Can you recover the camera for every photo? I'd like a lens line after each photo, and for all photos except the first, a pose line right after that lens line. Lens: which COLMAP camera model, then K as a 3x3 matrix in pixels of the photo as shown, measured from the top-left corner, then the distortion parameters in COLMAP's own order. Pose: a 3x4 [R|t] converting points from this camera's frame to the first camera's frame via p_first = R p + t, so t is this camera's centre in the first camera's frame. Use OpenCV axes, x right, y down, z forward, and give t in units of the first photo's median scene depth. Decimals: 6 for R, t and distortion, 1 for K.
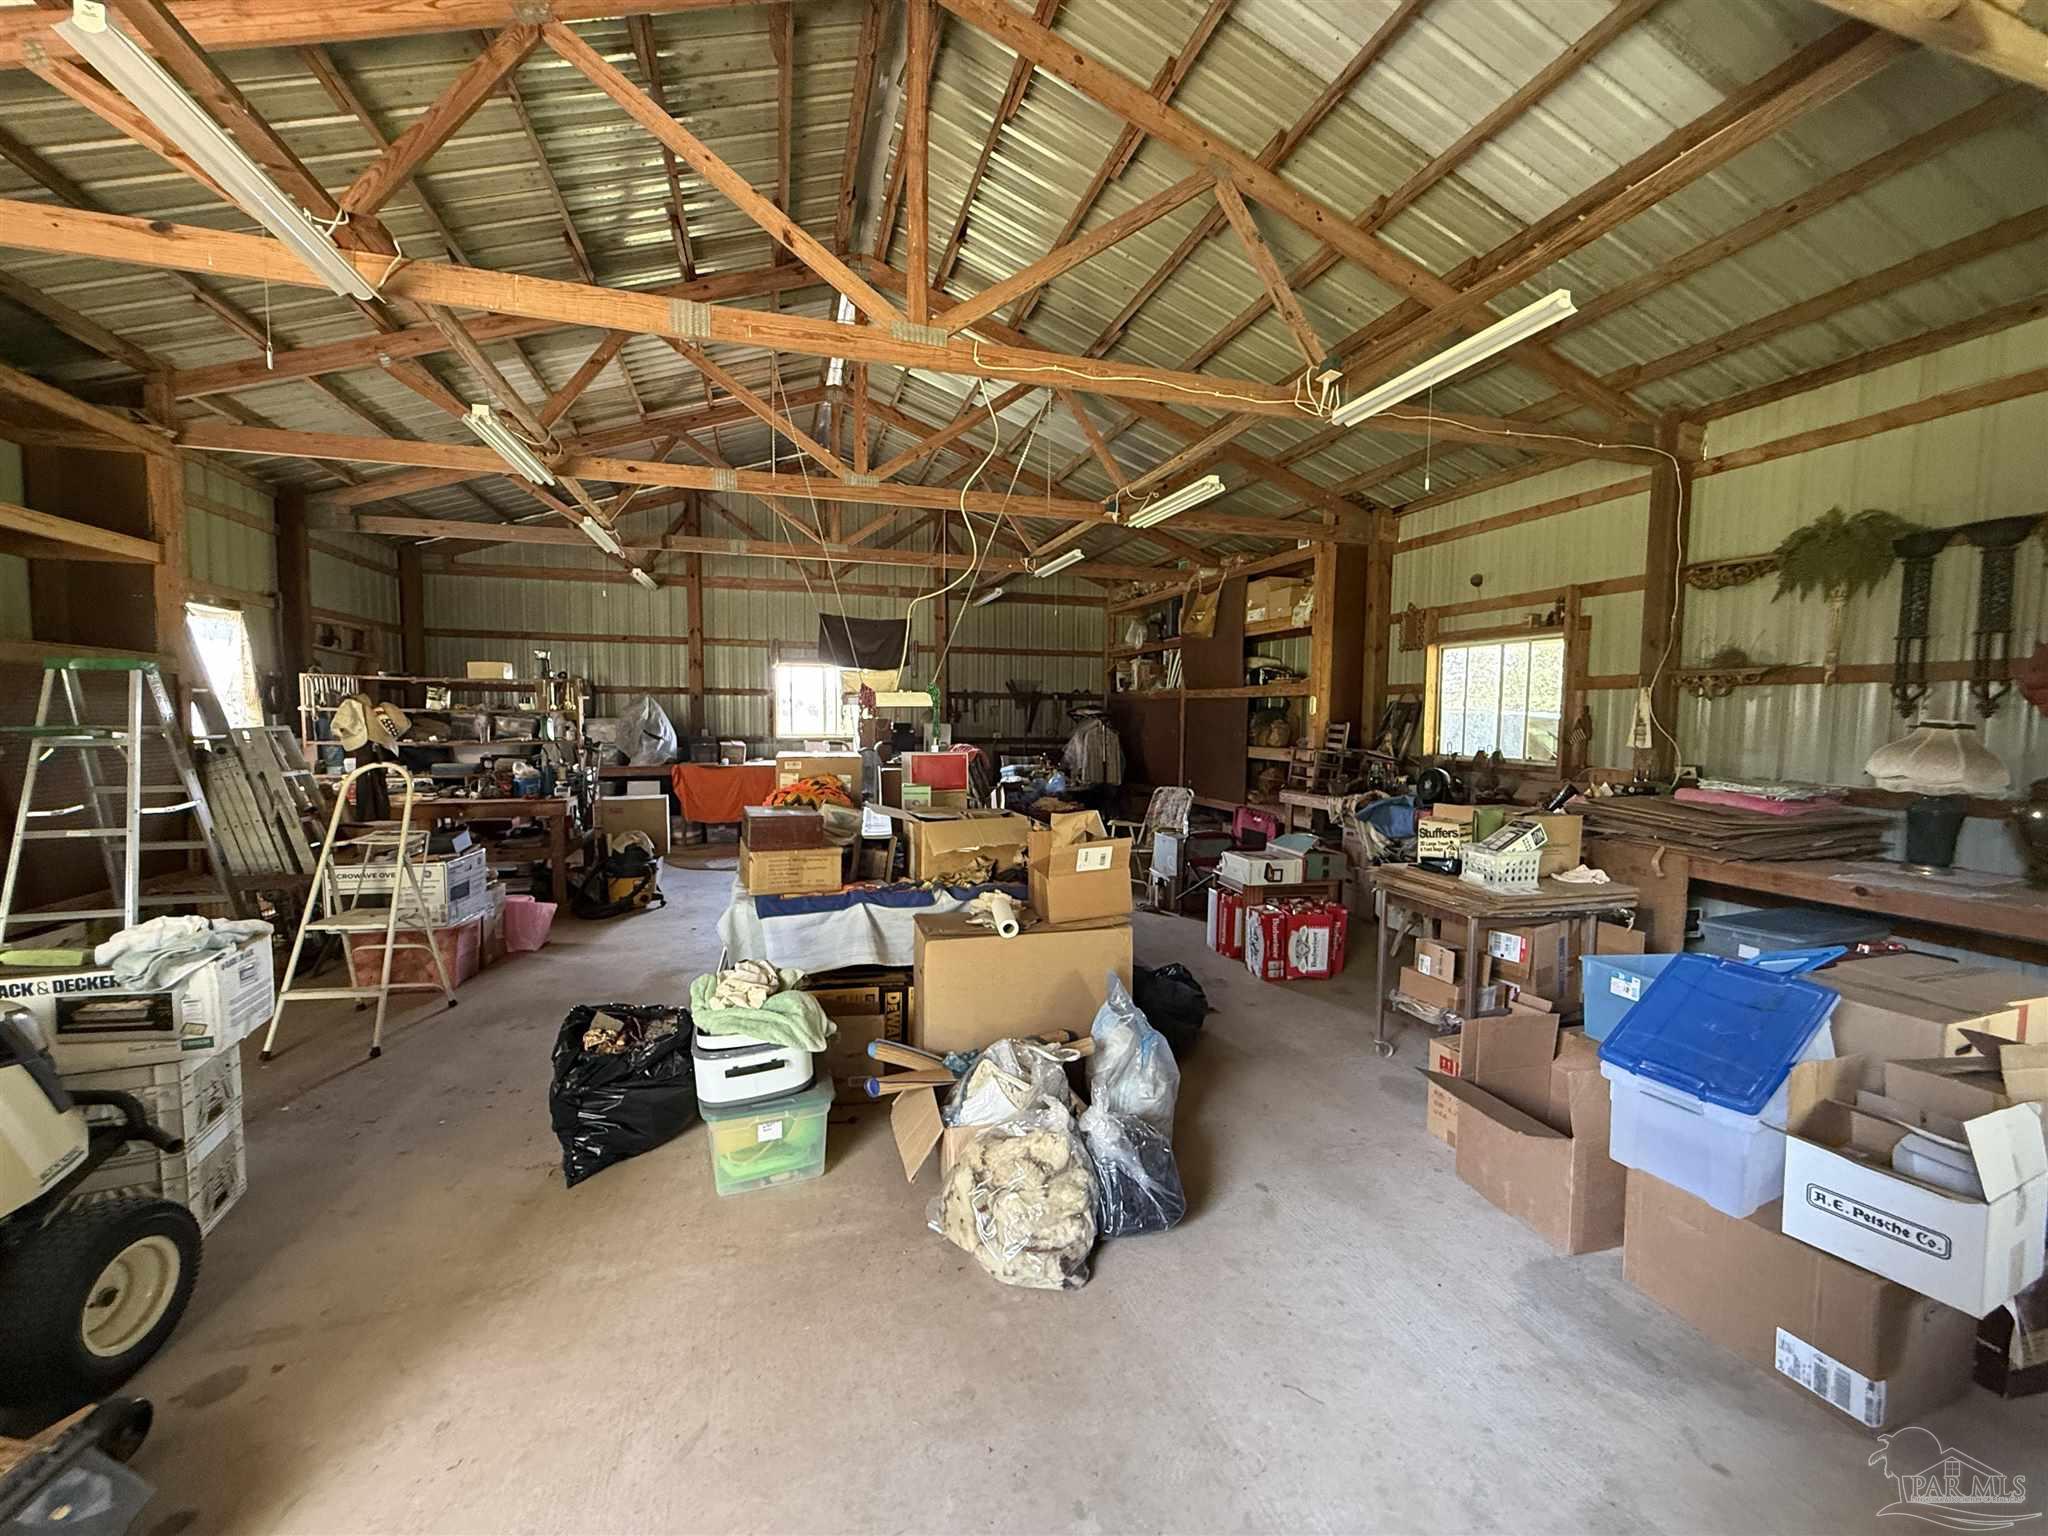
lens RADIAL K [[819.6, 0, 1017.3], [0, 819.6, 768.1], [0, 0, 1]] dist [0.010430, -0.001141]
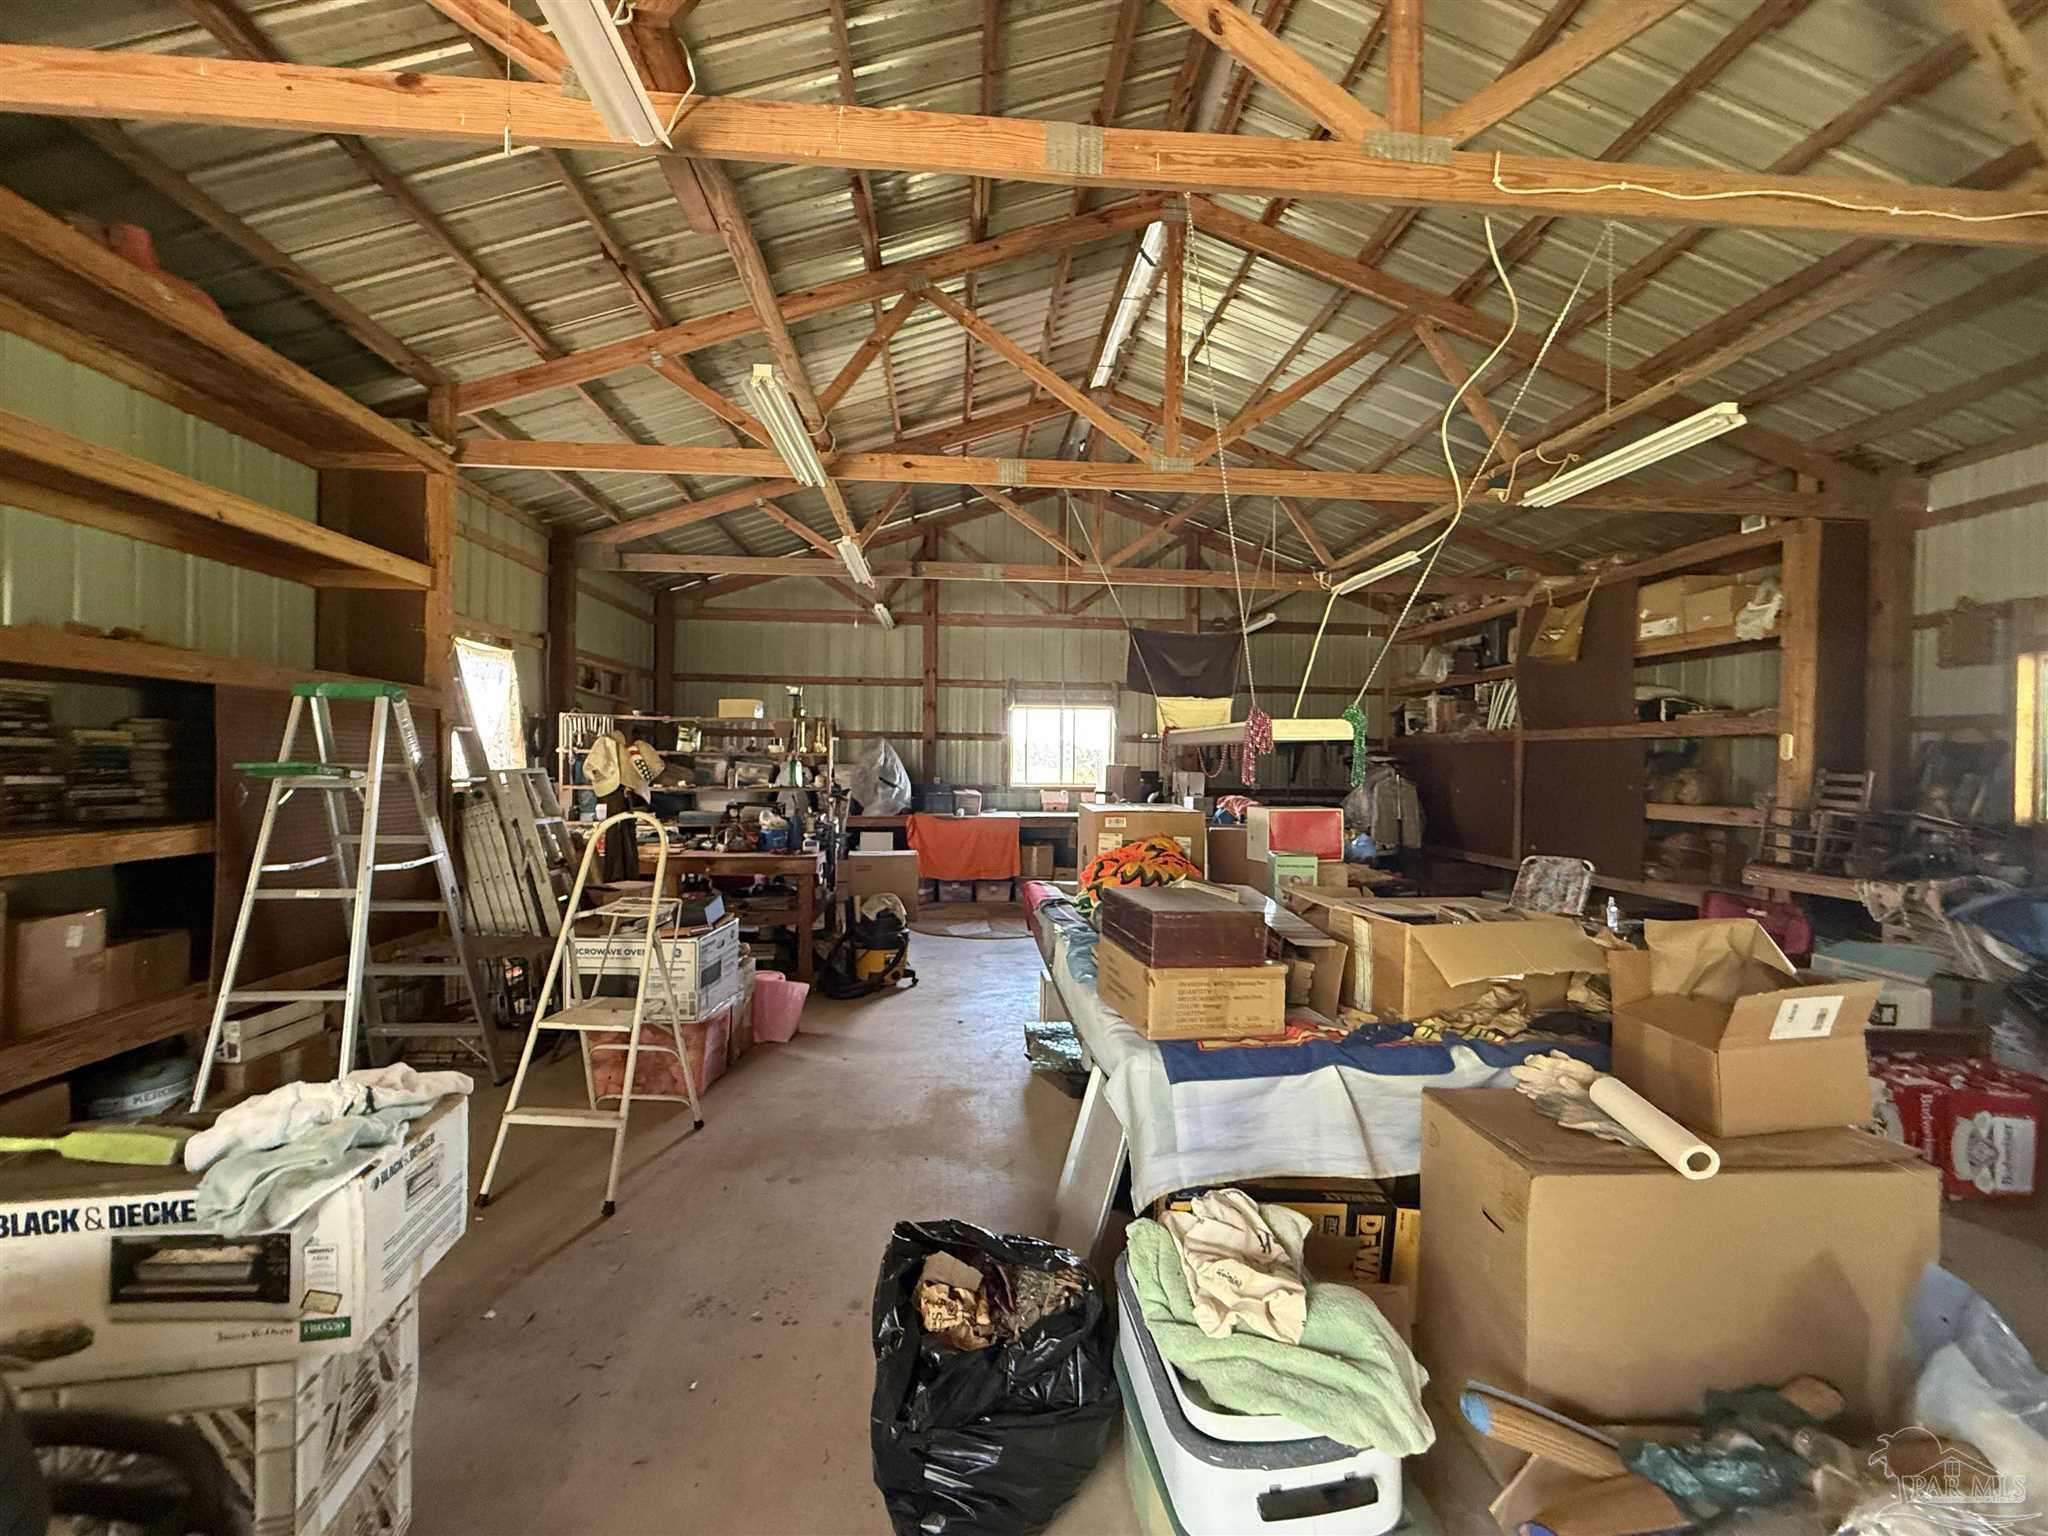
lens RADIAL K [[819.6, 0, 1019.8], [0, 819.6, 766.9], [0, 0, 1]] dist [0.010430, -0.001141]
pose [[0.977388, 0.003609, -0.211423, -0.191982], [-0.017113, 0.997925, -0.062076, -0.005793], [0.210760, 0.064291, 0.975421, 0.242455]]
